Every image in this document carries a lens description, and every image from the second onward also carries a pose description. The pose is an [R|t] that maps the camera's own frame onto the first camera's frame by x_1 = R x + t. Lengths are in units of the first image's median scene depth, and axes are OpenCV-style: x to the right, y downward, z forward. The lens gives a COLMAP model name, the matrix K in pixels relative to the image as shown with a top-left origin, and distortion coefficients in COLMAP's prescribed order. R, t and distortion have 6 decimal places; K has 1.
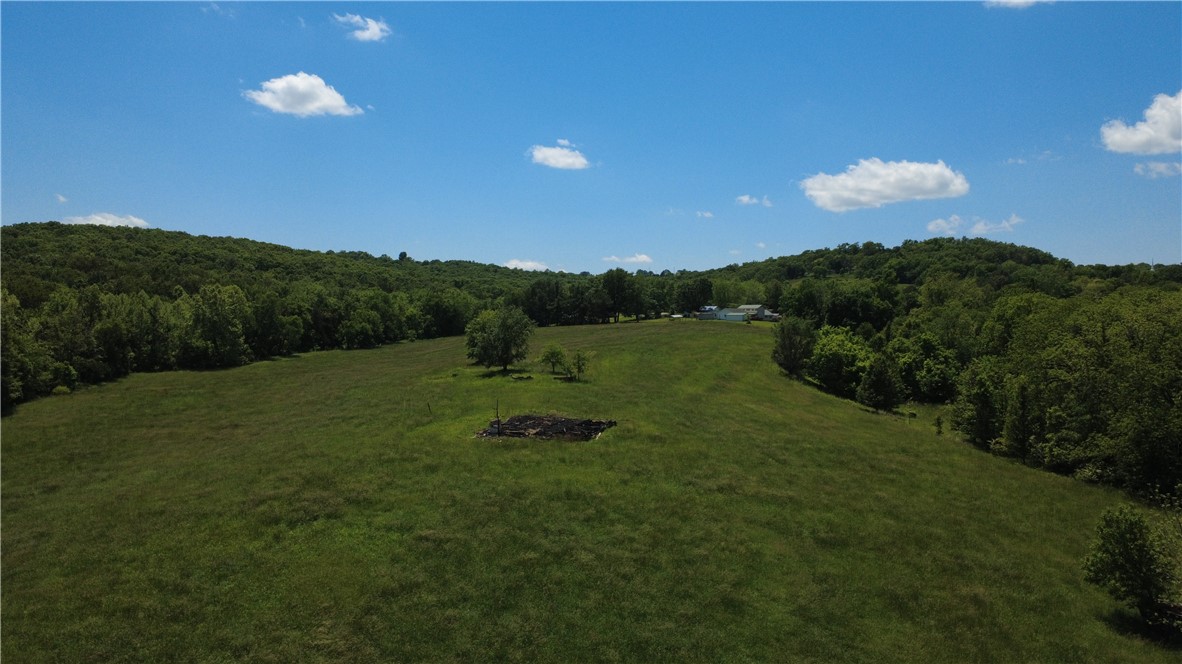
lens RADIAL K [[860.1, 0, 590.6], [0, 860.1, 333.4], [0, 0, 1]] dist [0.003247, -0.003305]
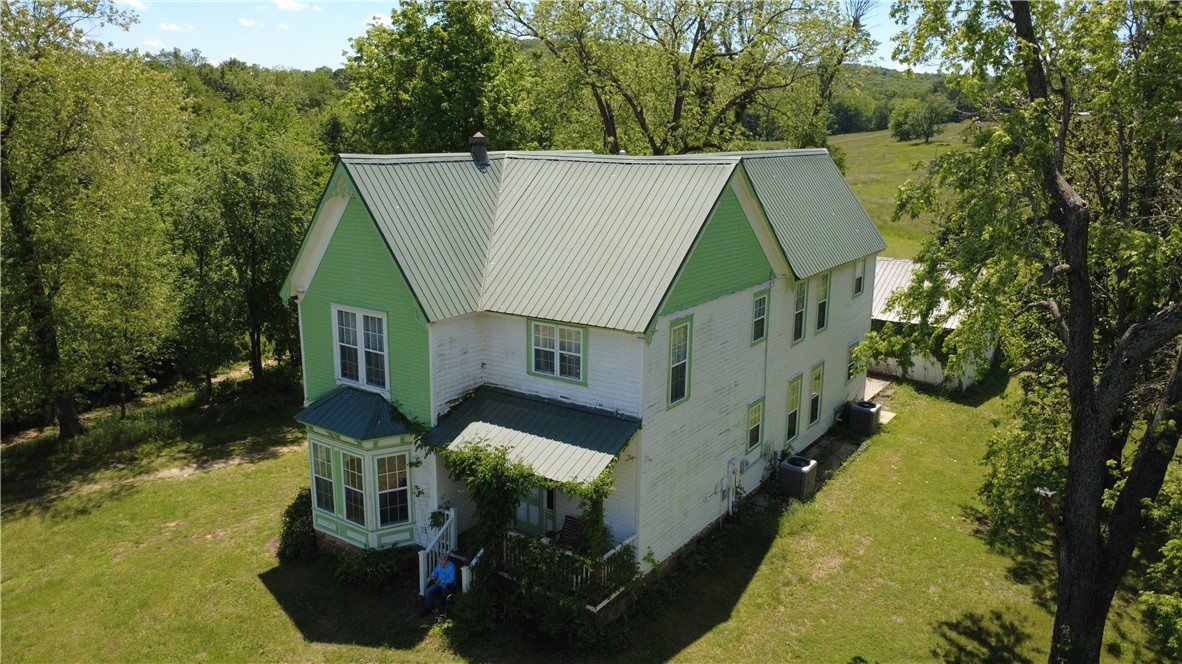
lens RADIAL K [[860.1, 0, 591.2], [0, 860.1, 330.8], [0, 0, 1]] dist [0.003247, -0.003305]
pose [[0.914331, 0.099178, -0.392636, -0.019020], [-0.013309, 0.976383, 0.215636, 0.042181], [0.404749, -0.191937, 0.894057, -0.428479]]
